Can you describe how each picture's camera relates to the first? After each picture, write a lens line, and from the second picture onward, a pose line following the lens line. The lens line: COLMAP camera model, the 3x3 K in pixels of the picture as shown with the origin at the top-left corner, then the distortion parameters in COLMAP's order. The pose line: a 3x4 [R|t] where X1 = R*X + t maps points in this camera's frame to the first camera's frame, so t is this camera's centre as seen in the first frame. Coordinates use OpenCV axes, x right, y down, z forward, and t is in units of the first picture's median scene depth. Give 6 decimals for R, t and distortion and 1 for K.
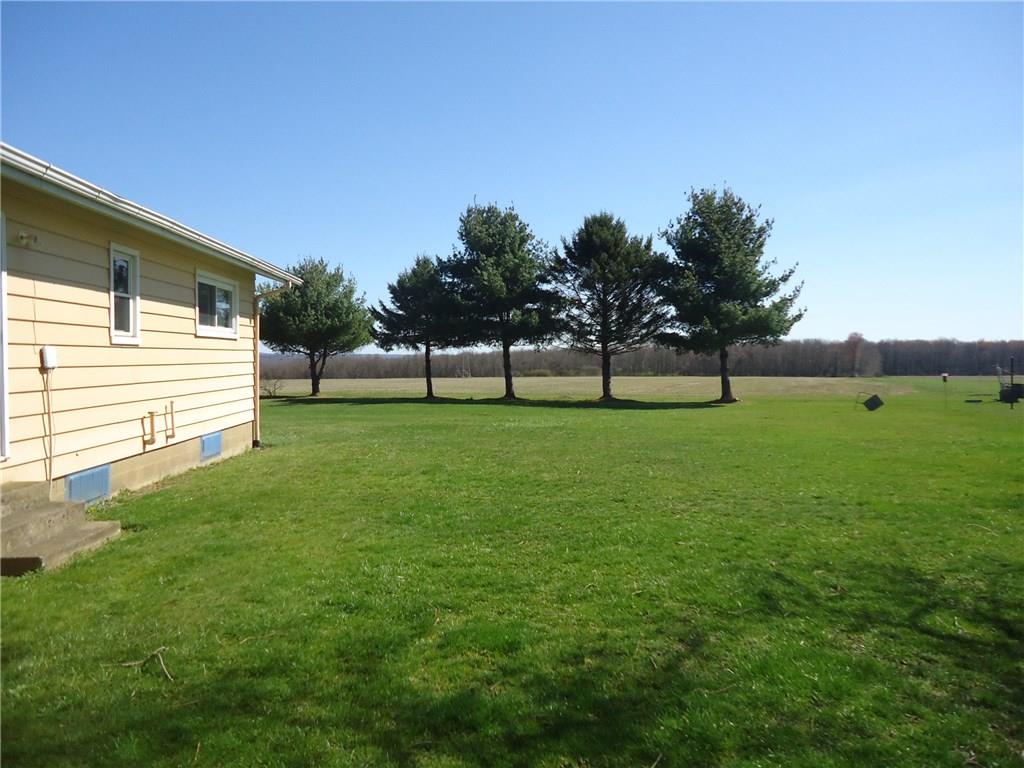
lens RADIAL K [[750.8, 0, 512.0], [0, 750.8, 384.0], [0, 0, 1]] dist [0.008210, 0.001332]
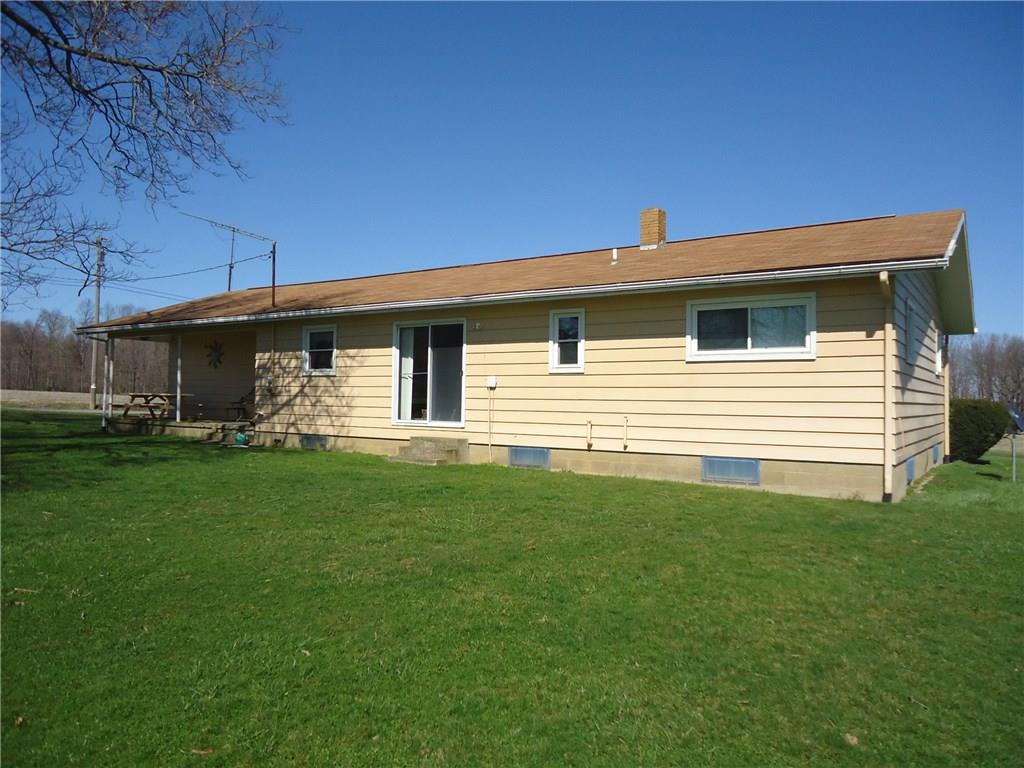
lens RADIAL K [[750.8, 0, 512.0], [0, 750.8, 384.0], [0, 0, 1]] dist [0.008210, 0.001332]
pose [[-0.598148, -0.023161, -0.801051, 0.728044], [-0.037170, 0.999308, -0.001138, -0.024134], [0.800523, 0.029094, -0.598596, 1.751217]]
